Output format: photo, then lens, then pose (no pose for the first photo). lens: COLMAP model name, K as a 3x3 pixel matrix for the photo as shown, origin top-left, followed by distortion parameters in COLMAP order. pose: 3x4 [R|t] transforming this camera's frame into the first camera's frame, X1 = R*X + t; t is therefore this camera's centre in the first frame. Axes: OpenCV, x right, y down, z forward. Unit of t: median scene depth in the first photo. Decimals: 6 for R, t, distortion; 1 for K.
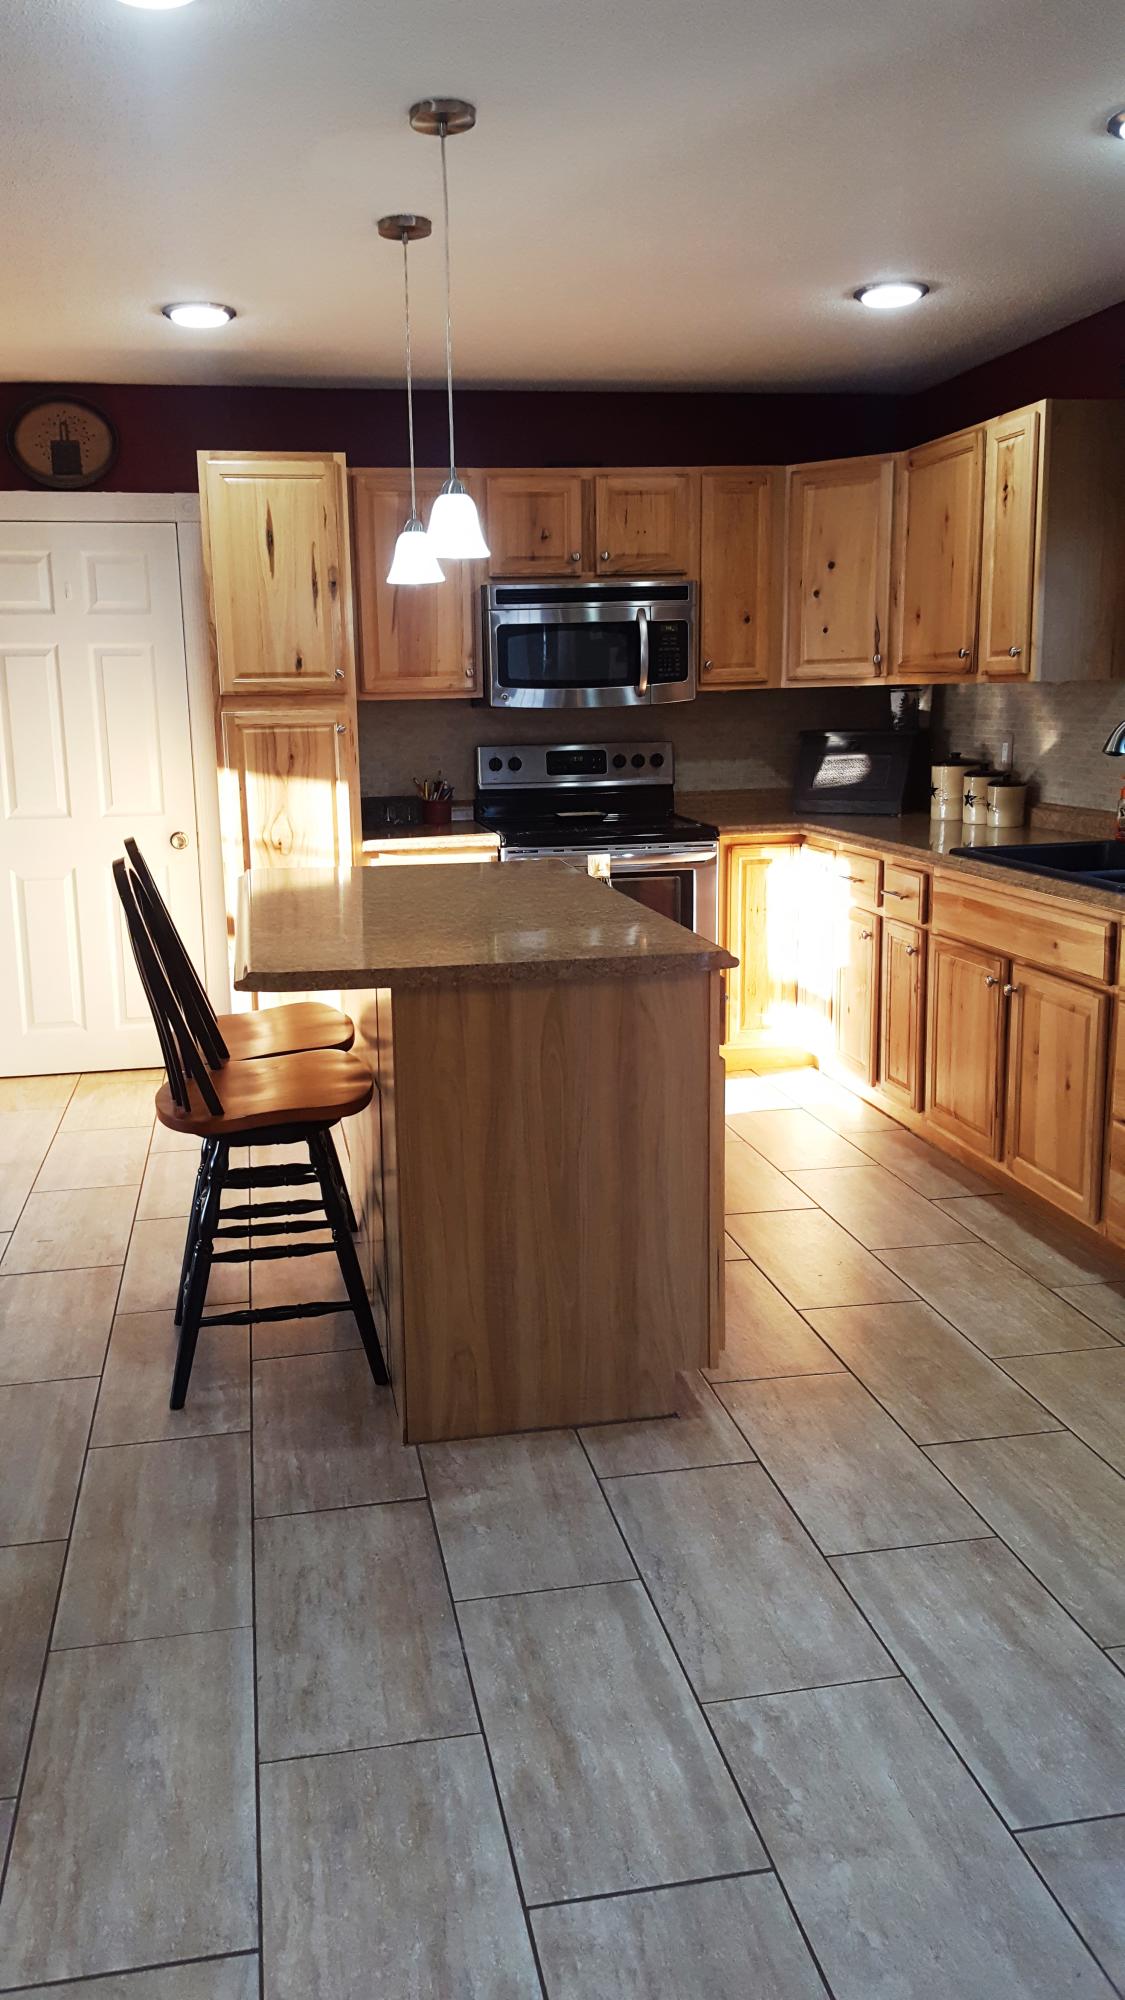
lens RADIAL K [[1491.1, 0, 473.4], [0, 1491.1, 963.3], [0, 0, 1]] dist [0.081008, -0.089596]
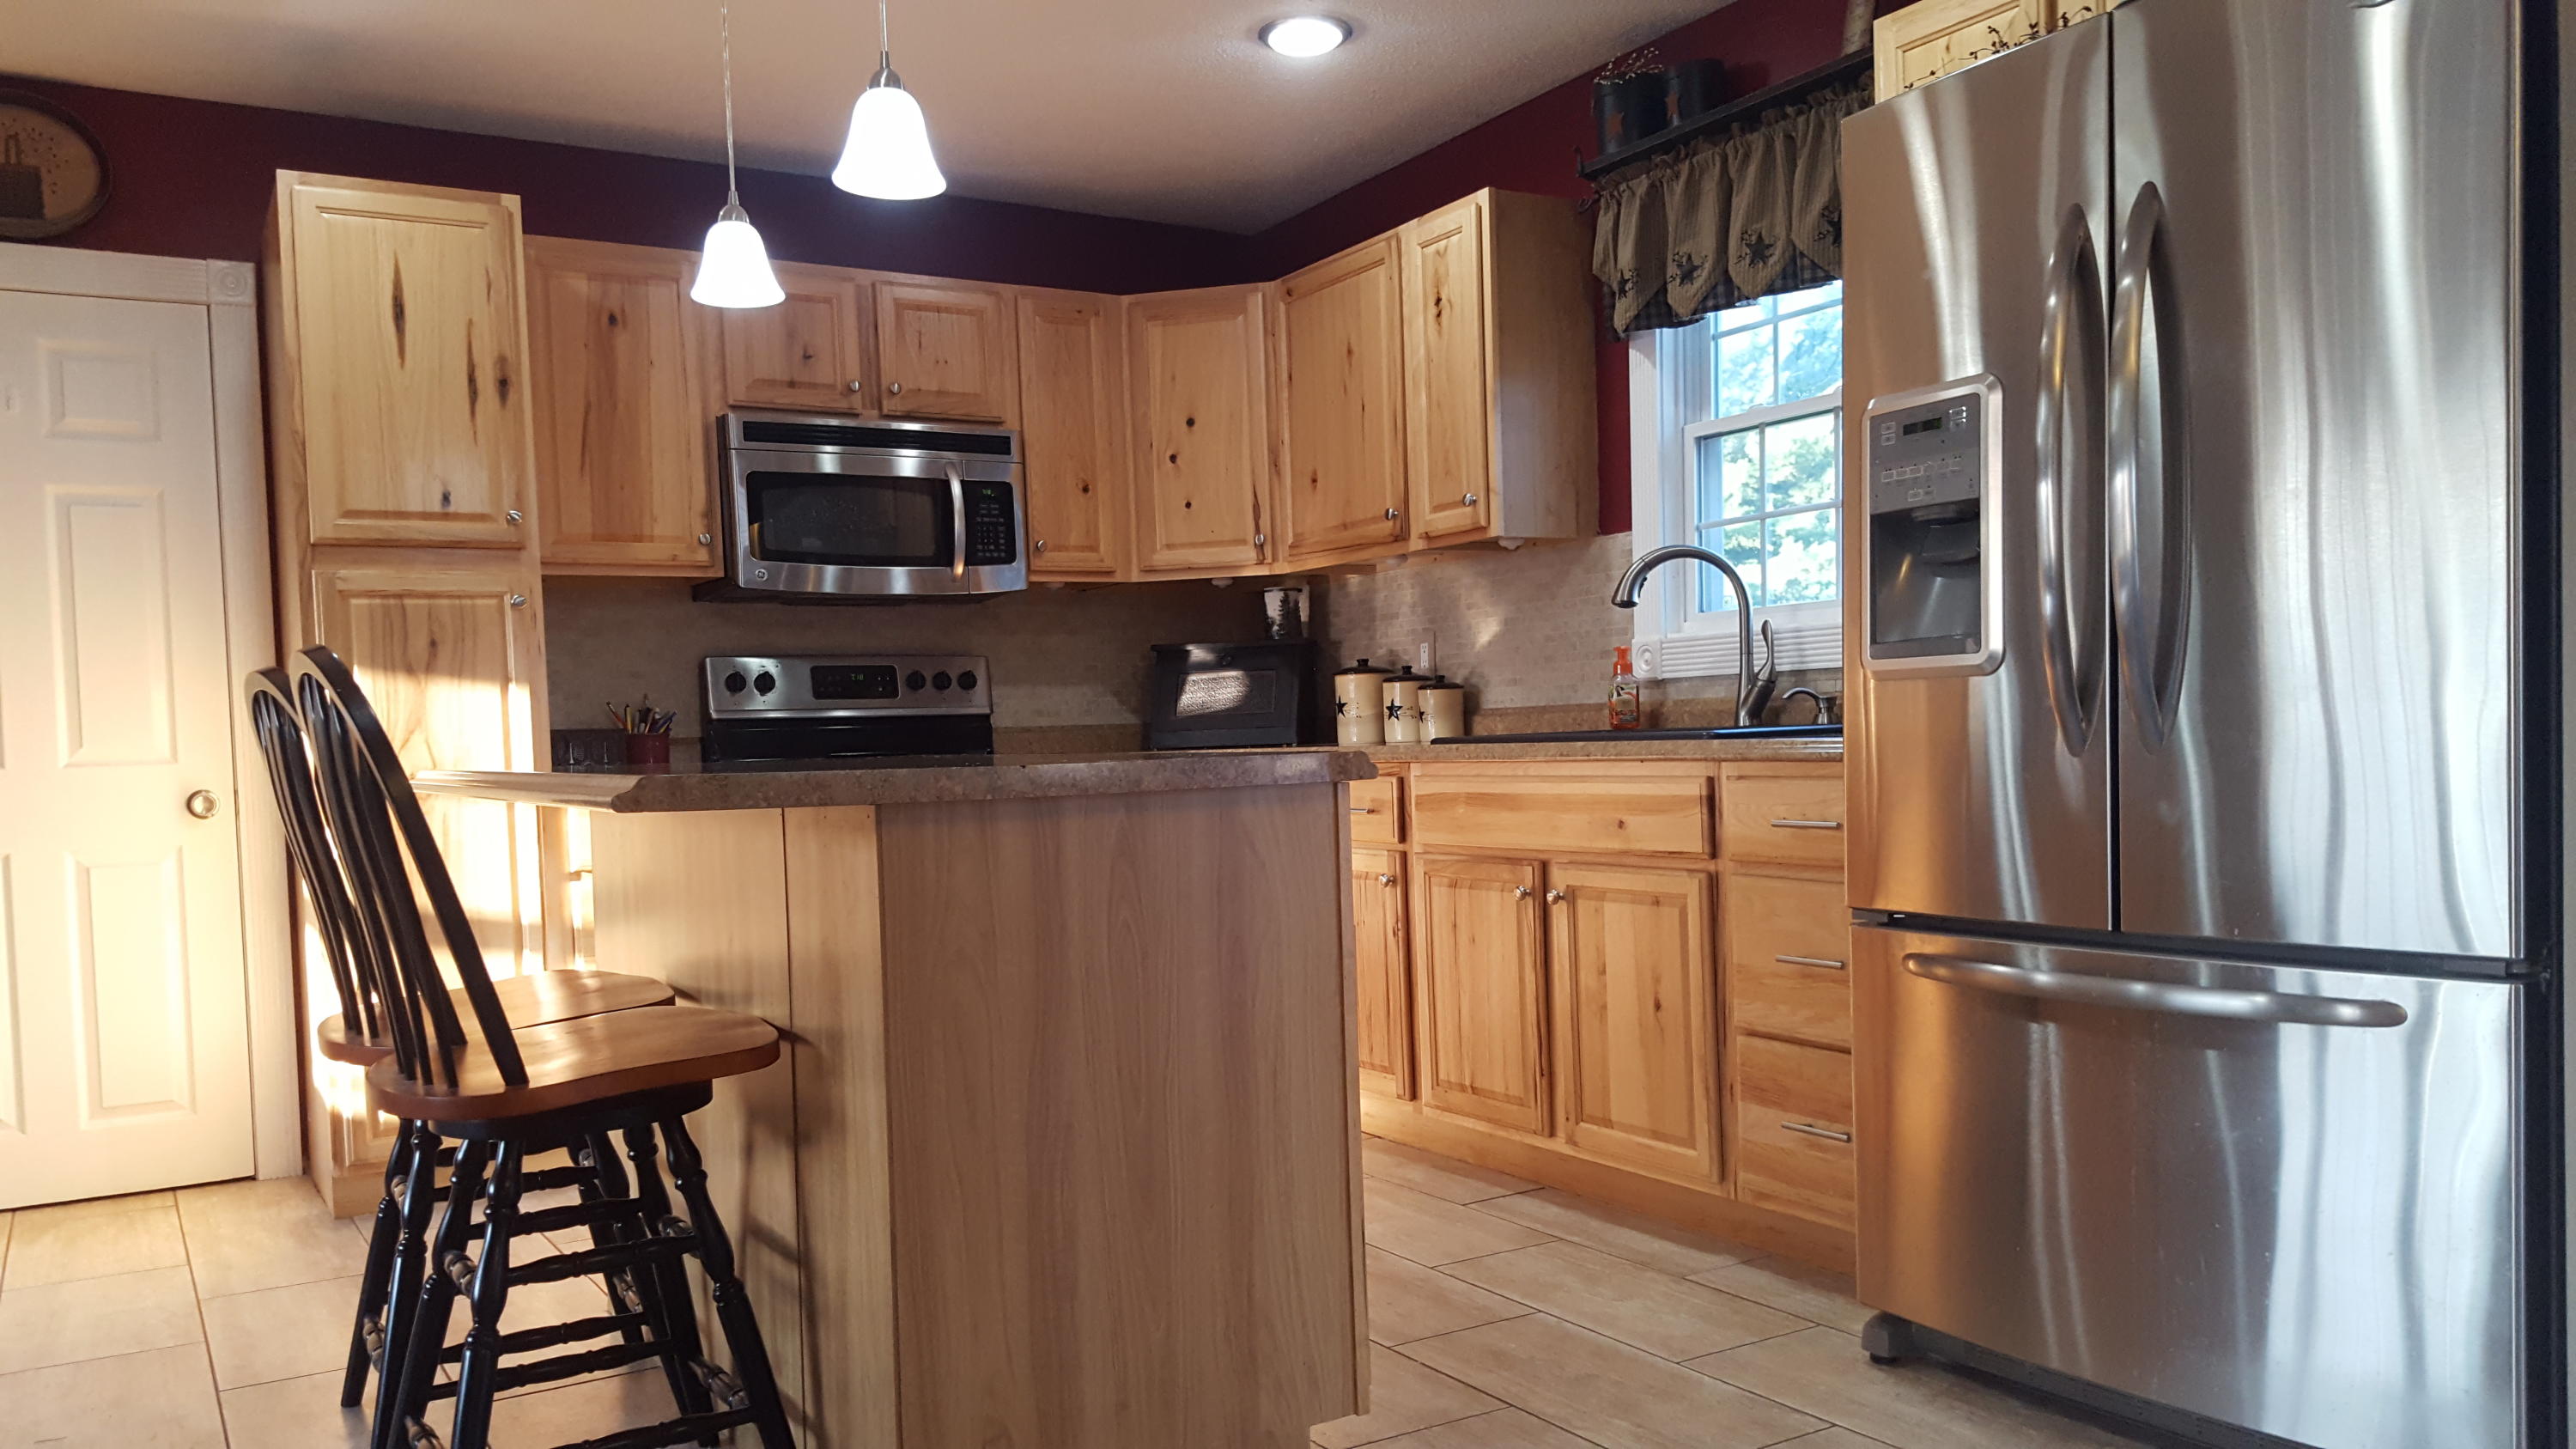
lens RADIAL K [[1920.9, 0, 1280.1], [0, 1920.9, 806.9], [0, 0, 1]] dist [0.081008, -0.089596]
pose [[0.923639, -0.024485, 0.382481, -0.116064], [0.082334, 0.987334, -0.135621, 0.076840], [-0.374316, 0.156756, 0.913956, 0.134478]]
